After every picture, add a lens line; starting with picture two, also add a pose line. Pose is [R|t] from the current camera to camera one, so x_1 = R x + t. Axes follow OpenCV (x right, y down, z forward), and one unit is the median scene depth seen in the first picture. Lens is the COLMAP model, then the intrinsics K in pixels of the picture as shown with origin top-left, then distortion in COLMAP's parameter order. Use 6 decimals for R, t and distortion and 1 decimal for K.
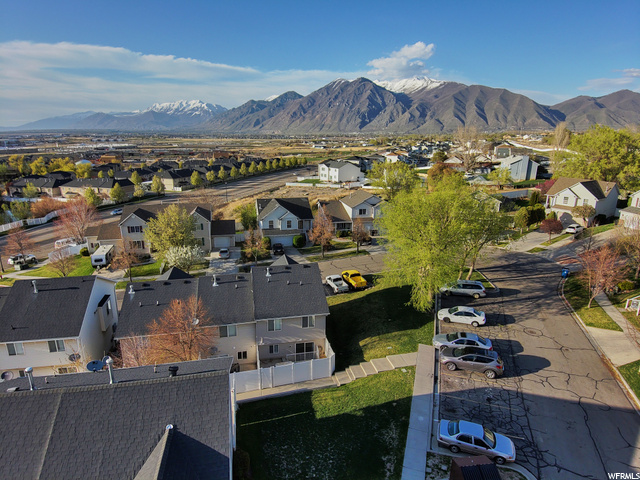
lens RADIAL K [[376.9, 0, 320.0], [0, 376.9, 240.0], [0, 0, 1]] dist [0.051578, -0.071918]
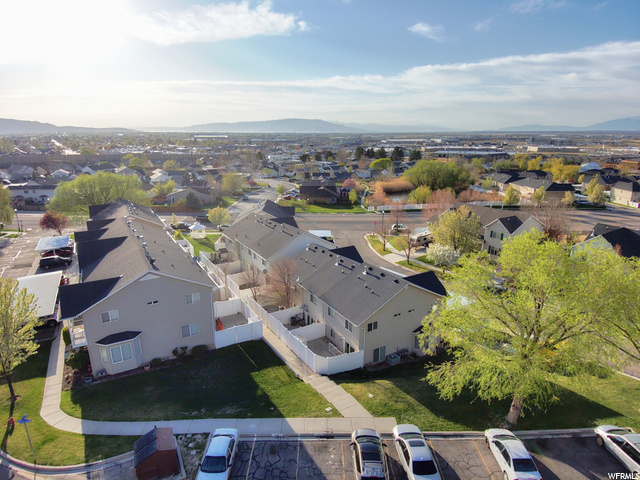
lens RADIAL K [[376.9, 0, 320.0], [0, 376.9, 240.0], [0, 0, 1]] dist [0.051578, -0.071918]
pose [[0.320319, 0.255411, -0.912229, 0.996500], [-0.256698, 0.950342, 0.175945, -0.196093], [0.911867, 0.177809, 0.369976, 0.631808]]
